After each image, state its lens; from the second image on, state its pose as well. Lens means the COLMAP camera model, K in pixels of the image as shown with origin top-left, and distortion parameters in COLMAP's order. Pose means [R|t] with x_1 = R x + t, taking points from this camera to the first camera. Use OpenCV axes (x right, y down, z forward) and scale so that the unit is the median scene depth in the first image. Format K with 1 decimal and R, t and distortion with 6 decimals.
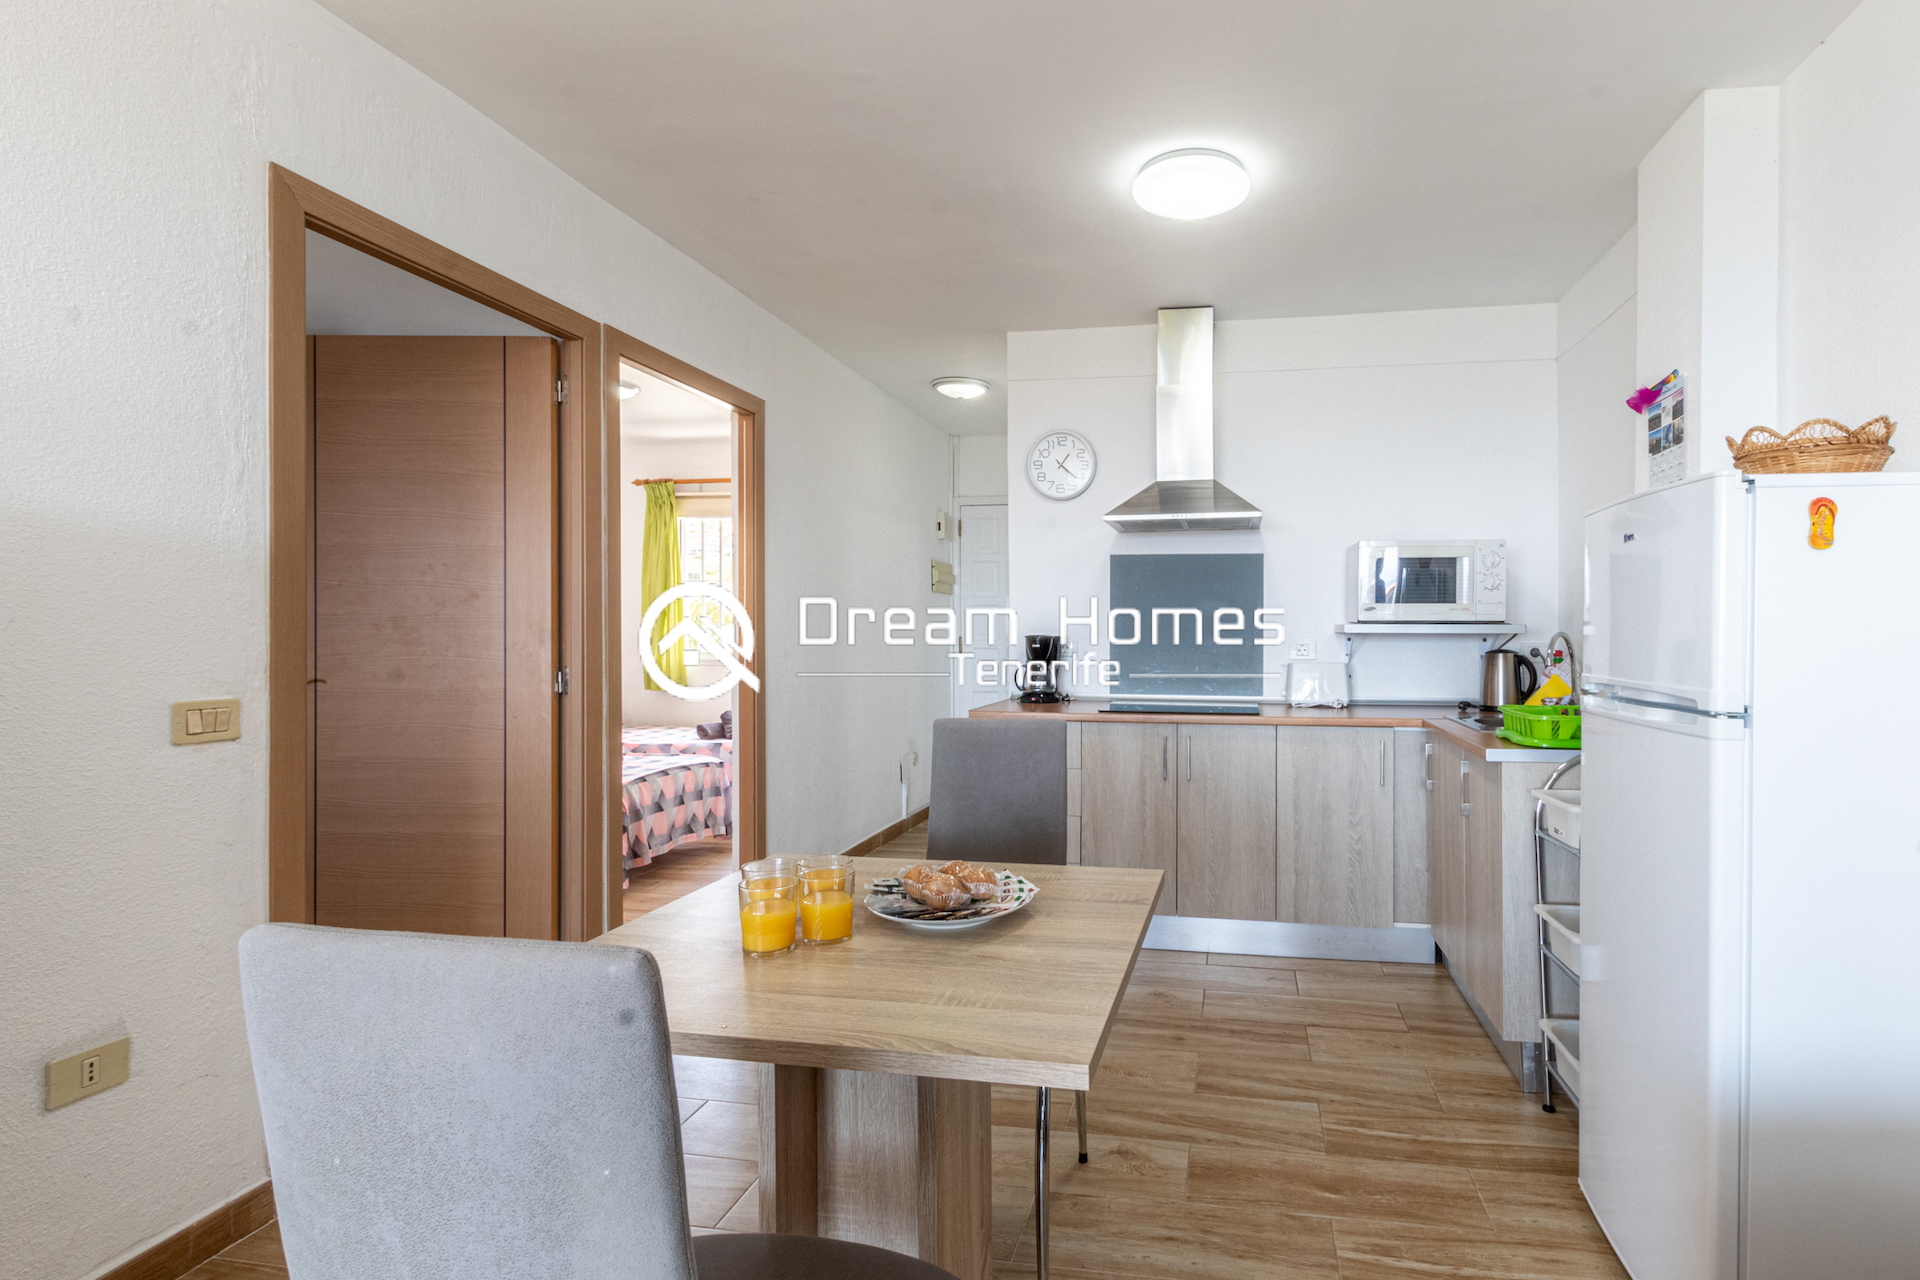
lens RADIAL K [[917.2, 0, 1117.4], [0, 917.2, 624.0], [0, 0, 1]] dist [0.013387, -0.001708]
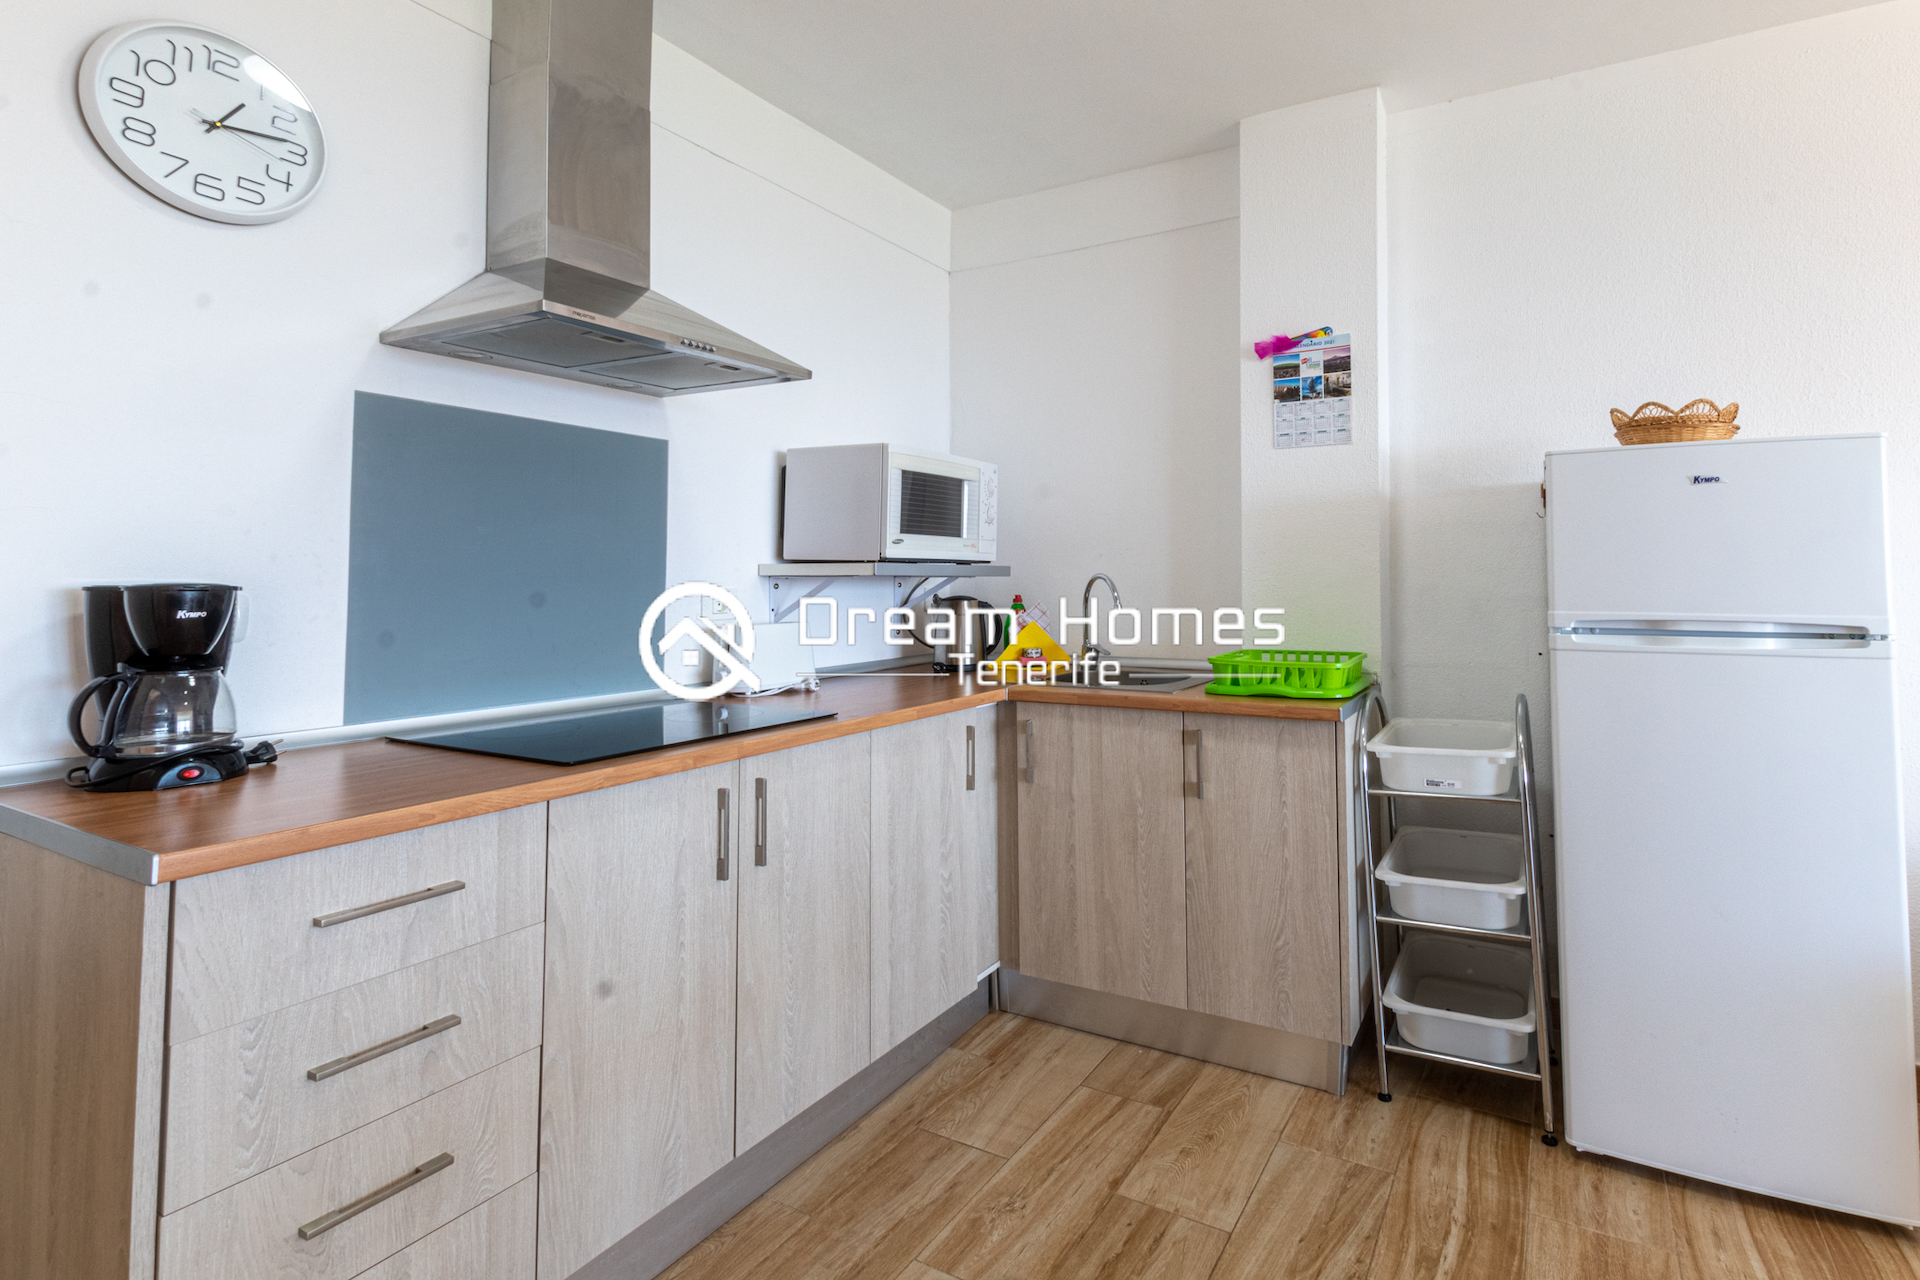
lens RADIAL K [[917.2, 0, 983.4], [0, 917.2, 534.8], [0, 0, 1]] dist [0.013387, -0.001708]
pose [[0.343284, 0.044122, 0.938195, -0.482079], [-0.002949, 0.998942, -0.045900, 0.013967], [-0.939227, 0.012990, 0.343051, 0.933846]]
